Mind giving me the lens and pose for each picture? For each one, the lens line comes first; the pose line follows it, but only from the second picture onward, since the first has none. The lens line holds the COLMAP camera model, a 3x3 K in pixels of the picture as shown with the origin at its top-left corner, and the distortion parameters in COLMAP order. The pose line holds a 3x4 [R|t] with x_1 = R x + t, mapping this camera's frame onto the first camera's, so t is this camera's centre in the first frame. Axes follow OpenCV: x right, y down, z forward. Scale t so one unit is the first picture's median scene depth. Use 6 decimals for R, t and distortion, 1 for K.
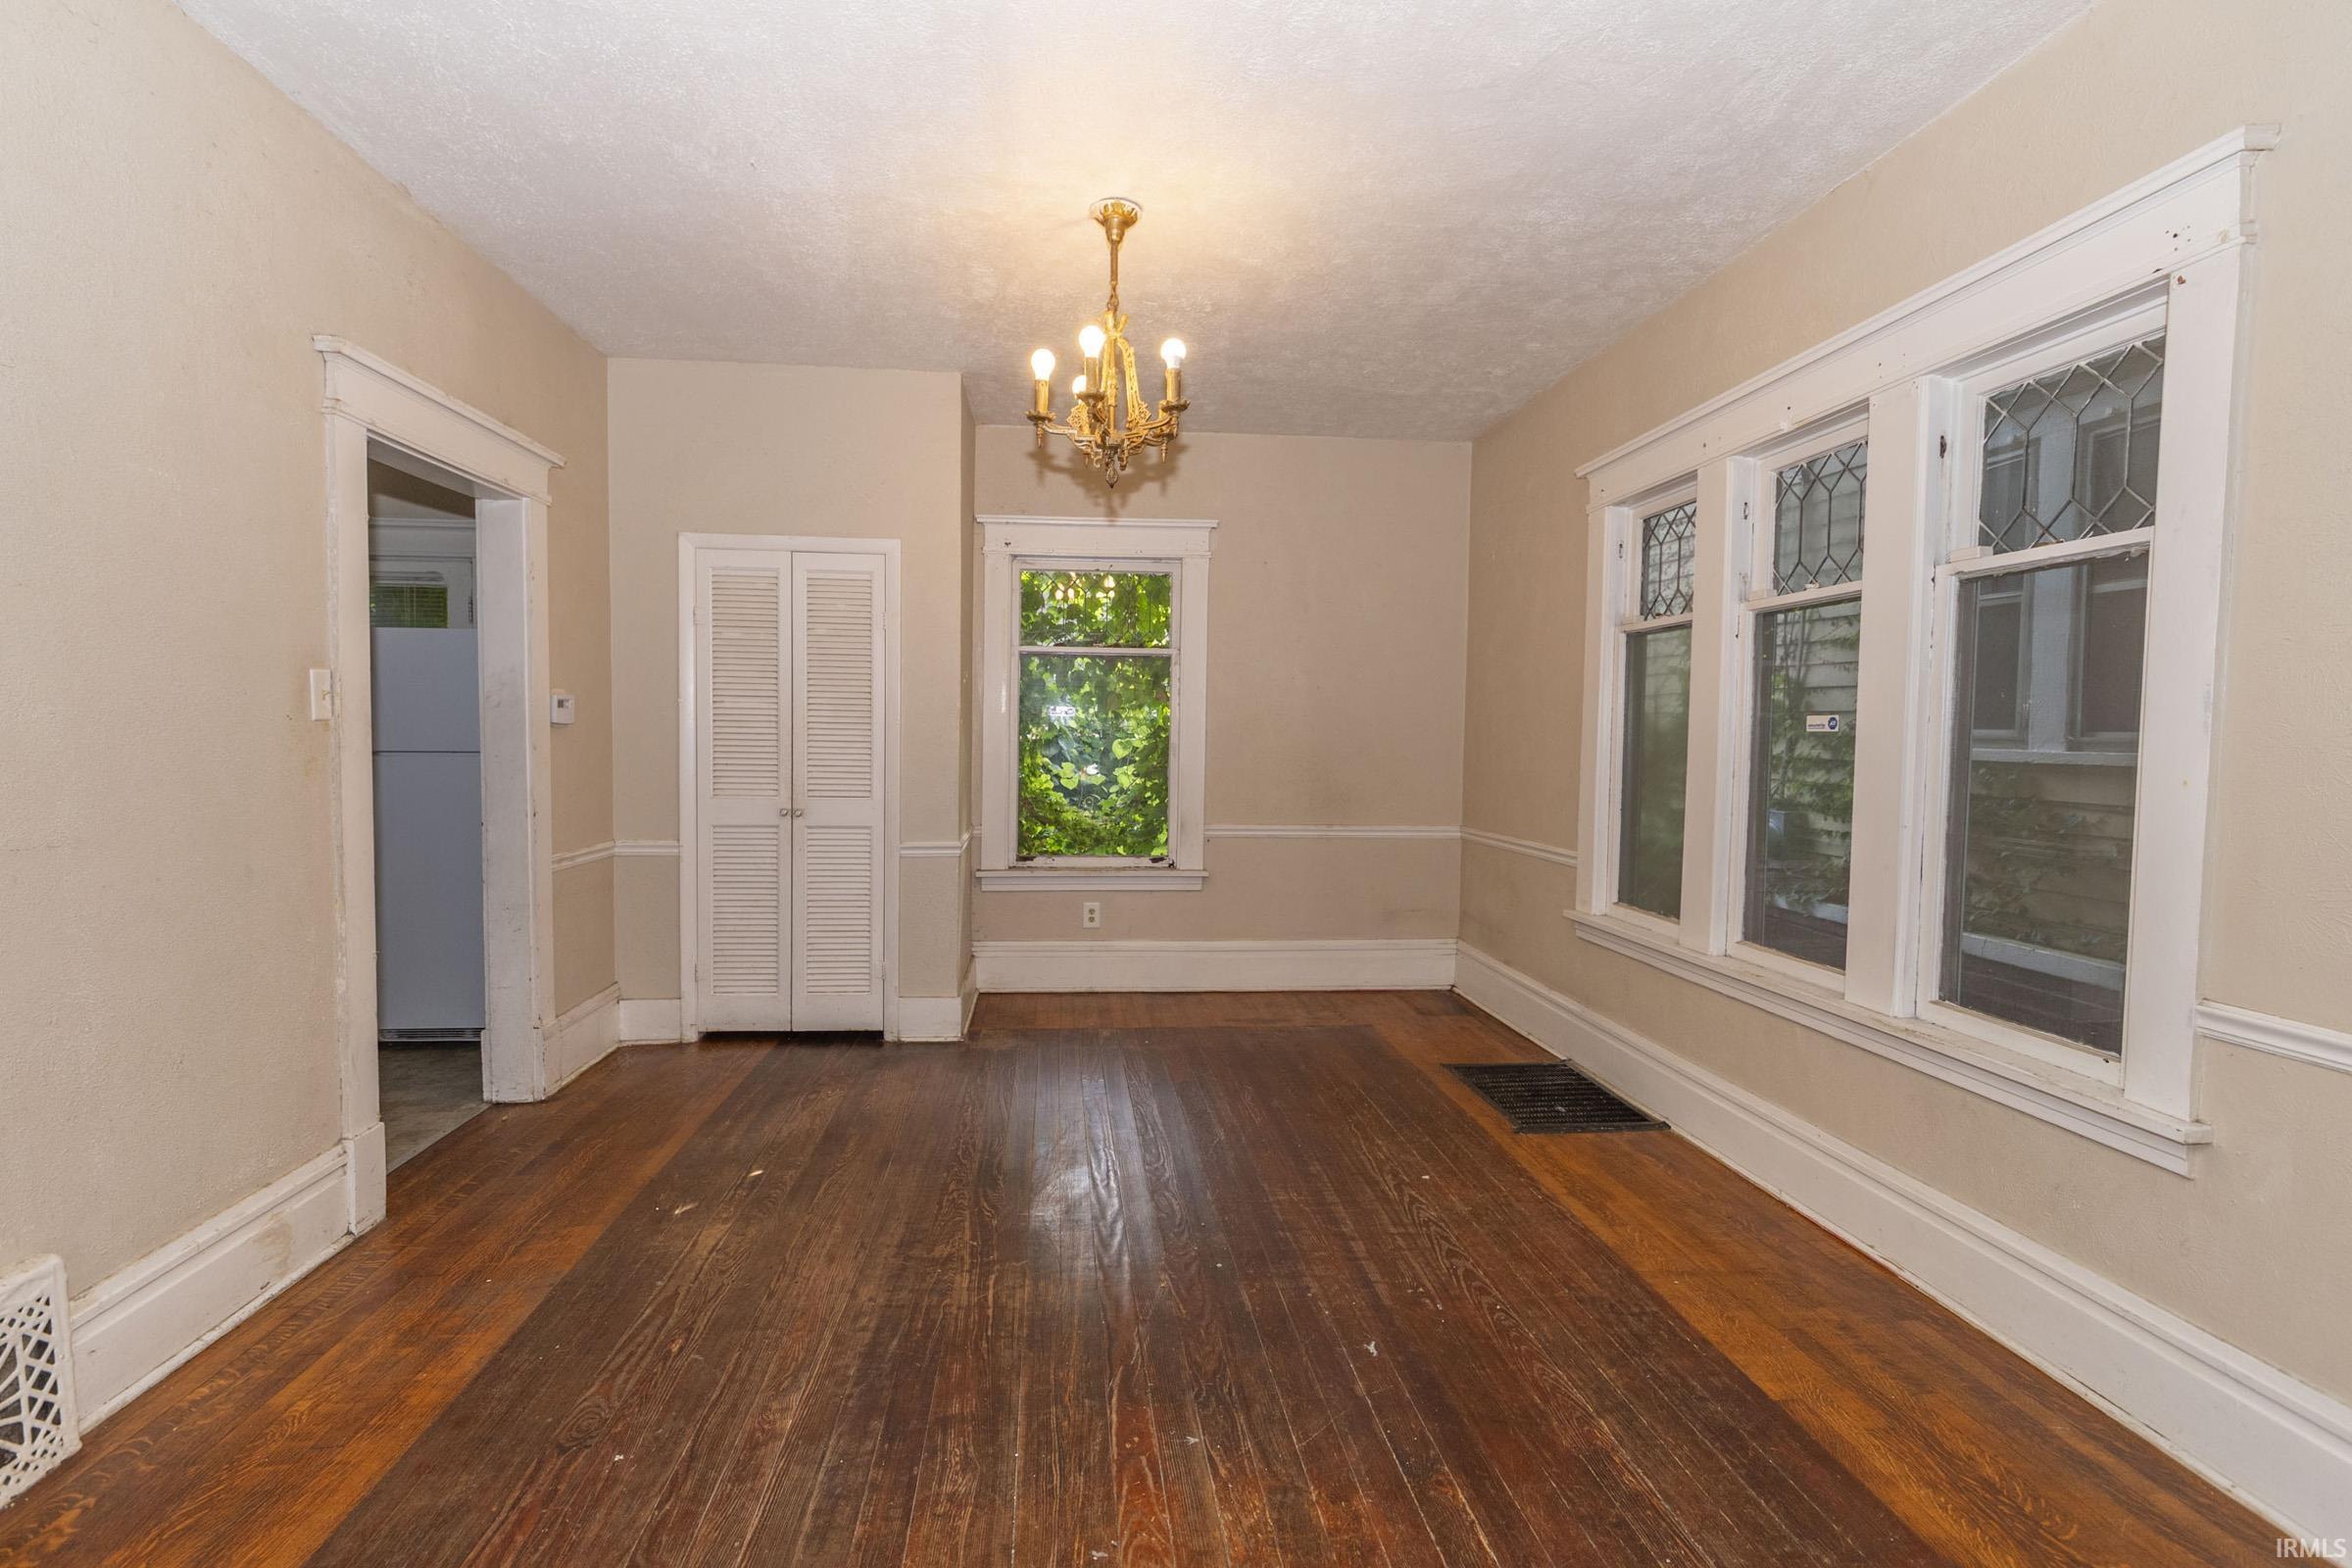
lens RADIAL K [[1063.2, 0, 1175.9], [0, 1063.2, 781.3], [0, 0, 1]] dist [0.002920, -0.002237]
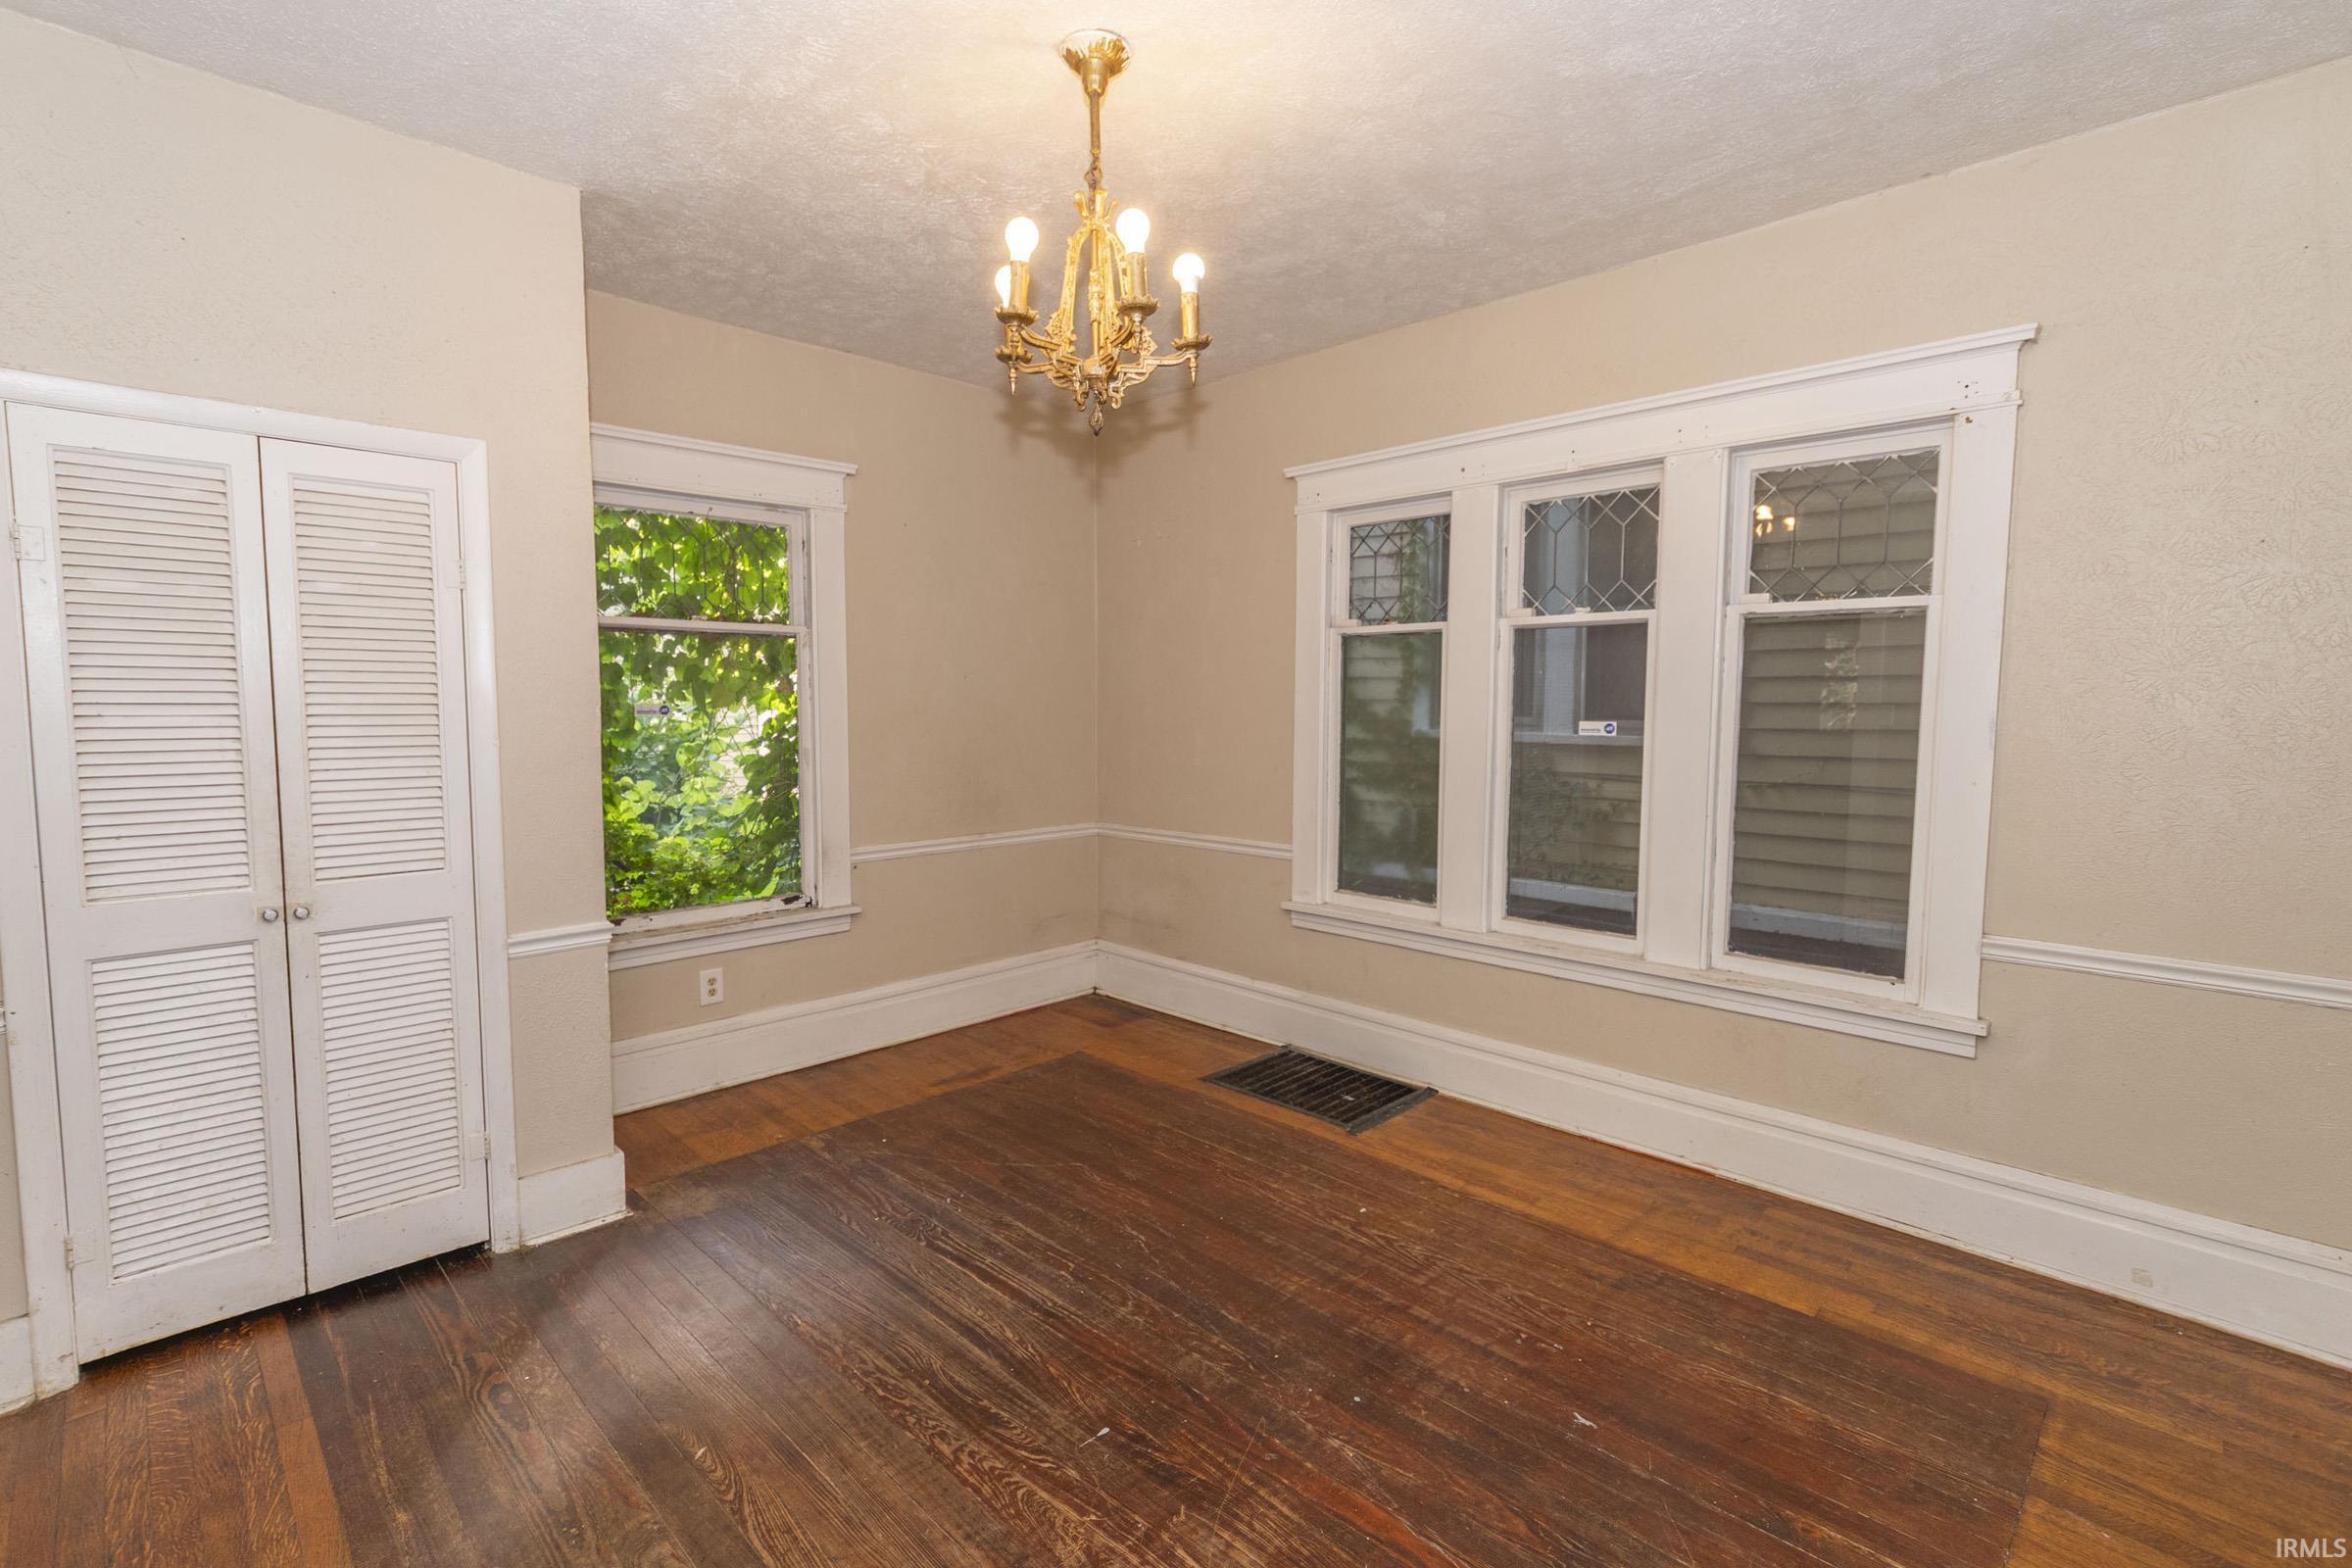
lens RADIAL K [[1063.2, 0, 1194.0], [0, 1063.2, 787.9], [0, 0, 1]] dist [0.002920, -0.002237]
pose [[0.766260, -0.063832, 0.639352, -0.368785], [0.034784, 0.997715, 0.057922, -0.054604], [-0.641588, -0.022144, 0.766729, 0.287913]]
